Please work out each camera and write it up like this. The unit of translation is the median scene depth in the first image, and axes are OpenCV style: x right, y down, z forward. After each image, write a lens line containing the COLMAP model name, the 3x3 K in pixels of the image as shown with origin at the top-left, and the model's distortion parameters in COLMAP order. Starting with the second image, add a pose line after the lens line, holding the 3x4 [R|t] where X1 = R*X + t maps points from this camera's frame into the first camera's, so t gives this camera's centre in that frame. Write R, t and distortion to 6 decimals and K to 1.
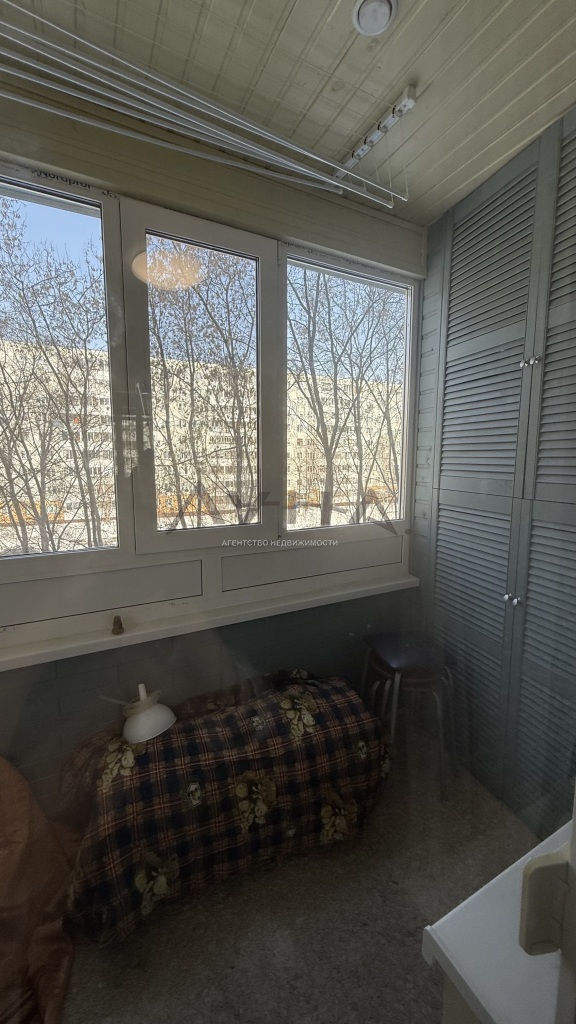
lens RADIAL K [[414.5, 0, 291.2], [0, 414.5, 508.8], [0, 0, 1]] dist [0.000747, 0.000014]
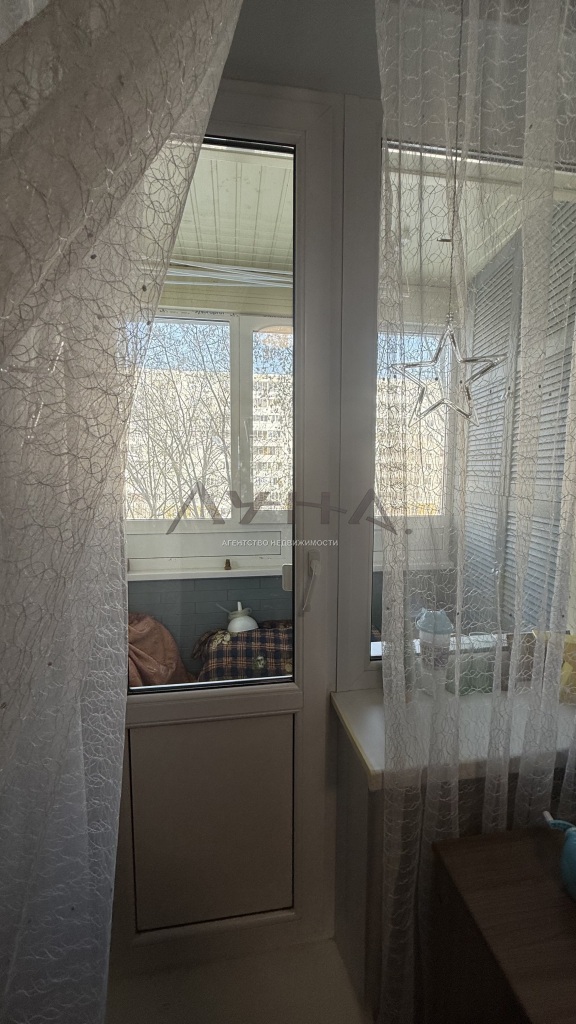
lens RADIAL K [[414.5, 0, 286.8], [0, 414.5, 510.1], [0, 0, 1]] dist [0.000747, 0.000014]
pose [[0.941611, 0.038717, -0.334470, 0.348435], [-0.047181, 0.998738, -0.017214, 0.077100], [0.333381, 0.031989, 0.942249, -0.493388]]
